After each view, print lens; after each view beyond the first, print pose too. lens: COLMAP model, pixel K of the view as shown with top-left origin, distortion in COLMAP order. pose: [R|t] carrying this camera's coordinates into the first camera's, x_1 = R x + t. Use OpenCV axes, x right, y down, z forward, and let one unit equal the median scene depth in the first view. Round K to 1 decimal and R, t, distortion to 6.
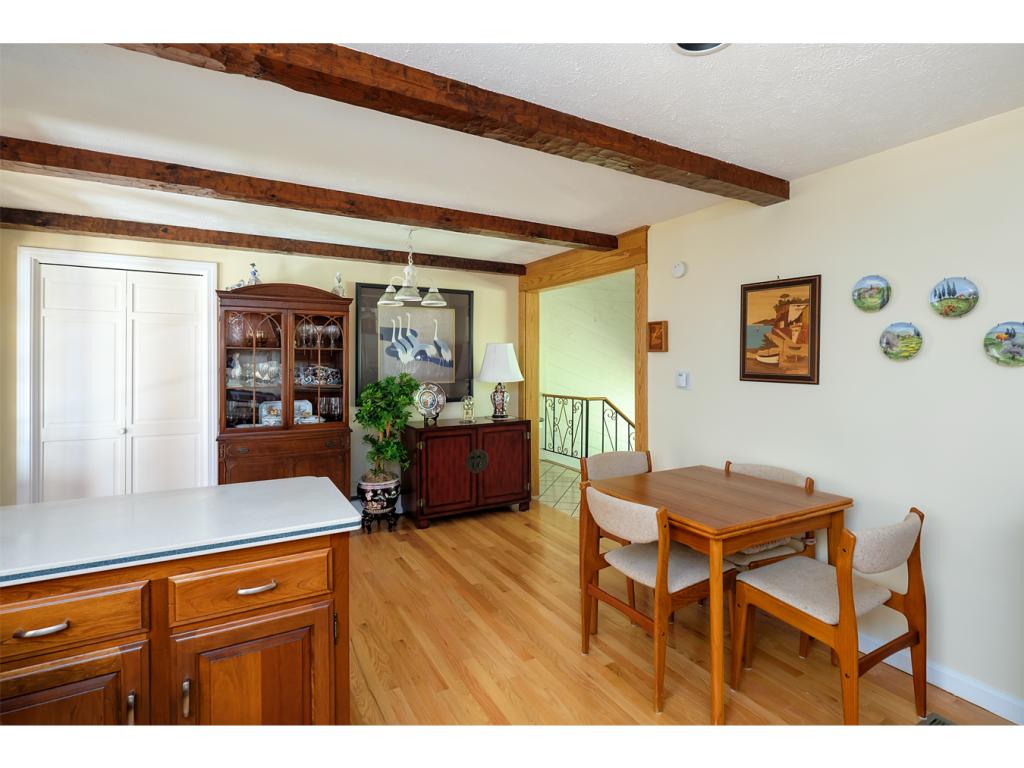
lens RADIAL K [[530.4, 0, 508.3], [0, 530.4, 371.9], [0, 0, 1]] dist [-0.001210, 0.000339]
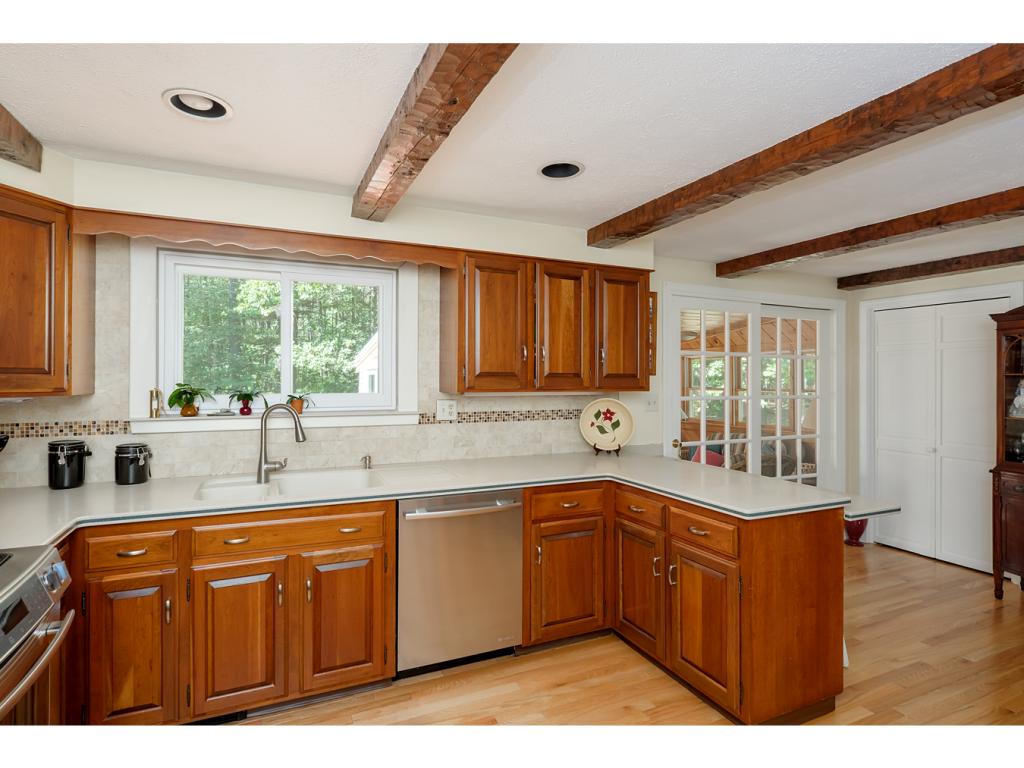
lens RADIAL K [[530.4, 0, 508.3], [0, 530.4, 371.9], [0, 0, 1]] dist [-0.001210, 0.000339]
pose [[-0.115911, -0.014891, -0.993148, 0.476759], [-0.024933, 0.999616, -0.012078, -0.016209], [0.992947, 0.023363, -0.116238, 0.242757]]
